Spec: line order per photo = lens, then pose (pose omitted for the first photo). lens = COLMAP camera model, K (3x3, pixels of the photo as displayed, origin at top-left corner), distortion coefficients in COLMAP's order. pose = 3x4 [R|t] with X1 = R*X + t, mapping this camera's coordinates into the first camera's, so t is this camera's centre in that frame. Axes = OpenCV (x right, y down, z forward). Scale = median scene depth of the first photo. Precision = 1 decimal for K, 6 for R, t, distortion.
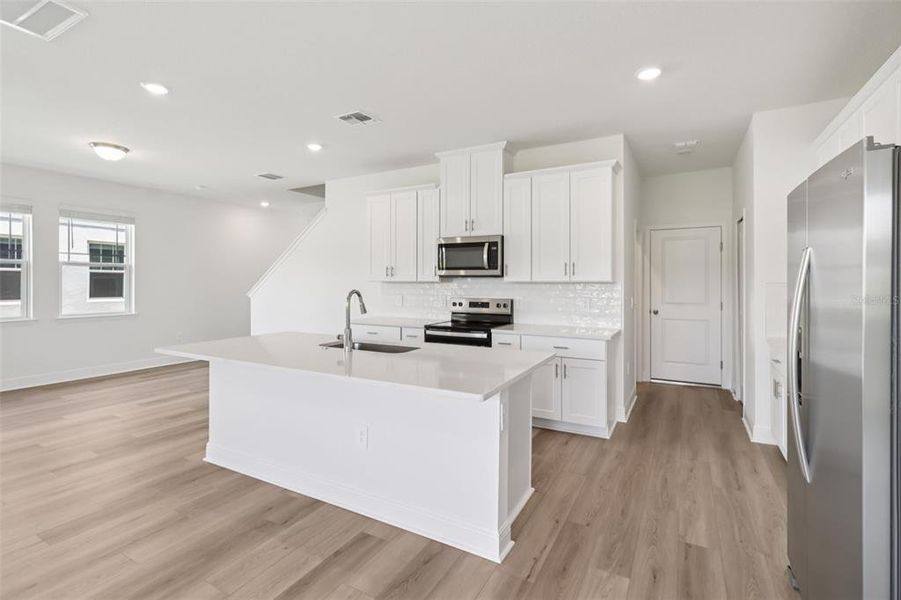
lens RADIAL K [[426.5, 0, 439.9], [0, 426.5, 279.9], [0, 0, 1]] dist [-0.007741, -0.006950]
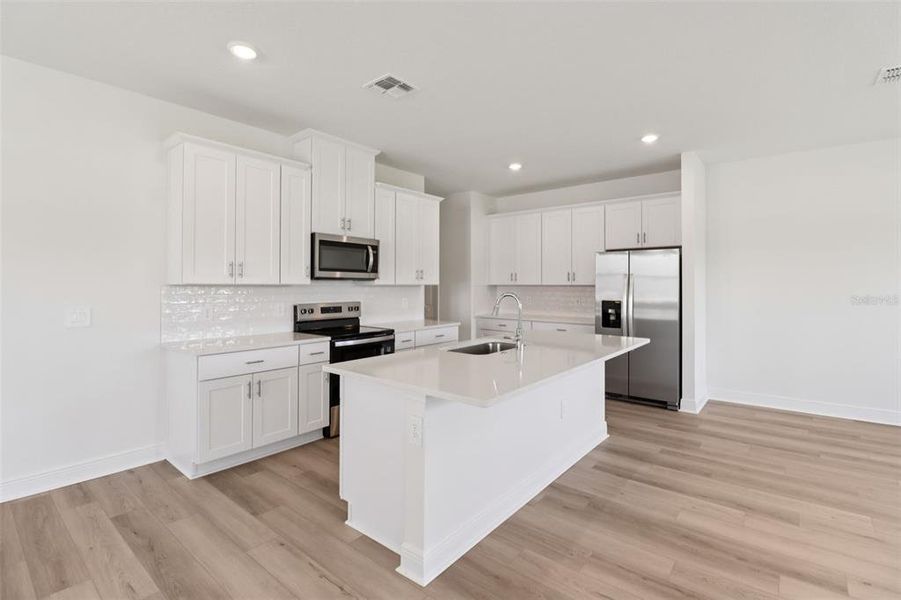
lens RADIAL K [[426.5, 0, 455.1], [0, 426.5, 286.6], [0, 0, 1]] dist [-0.007741, -0.006950]
pose [[0.152585, -0.005561, 0.988275, -0.834641], [-0.006804, 0.999955, 0.006678, 0.000287], [-0.988267, -0.007743, 0.152540, 0.639549]]
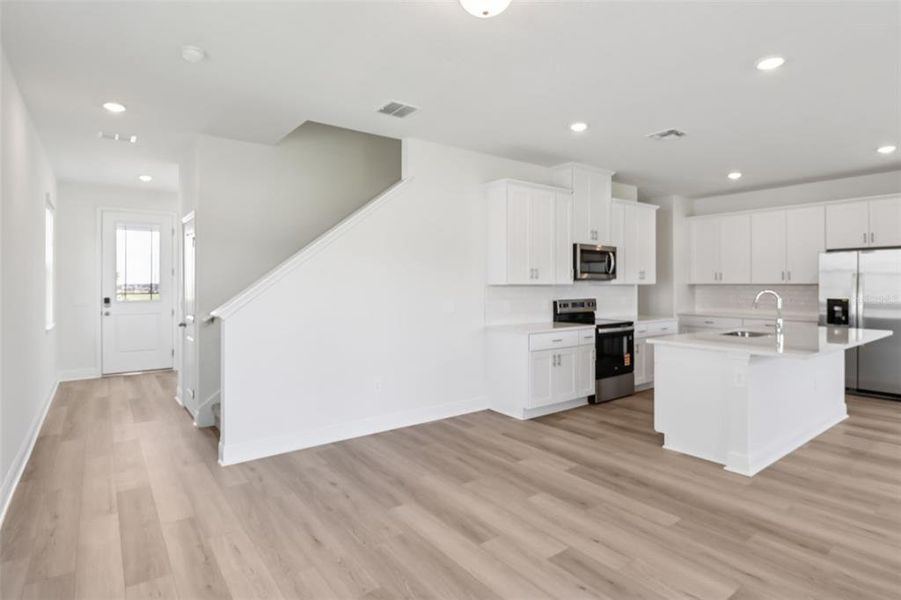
lens RADIAL K [[478.3, 0, 440.0], [0, 478.3, 286.9], [0, 0, 1]] dist [-0.014211, -0.003891]
pose [[0.402322, -0.007239, 0.915470, -1.304524], [-0.001942, 0.999960, 0.008761, 0.000548], [-0.915496, -0.005303, 0.402292, 0.885579]]
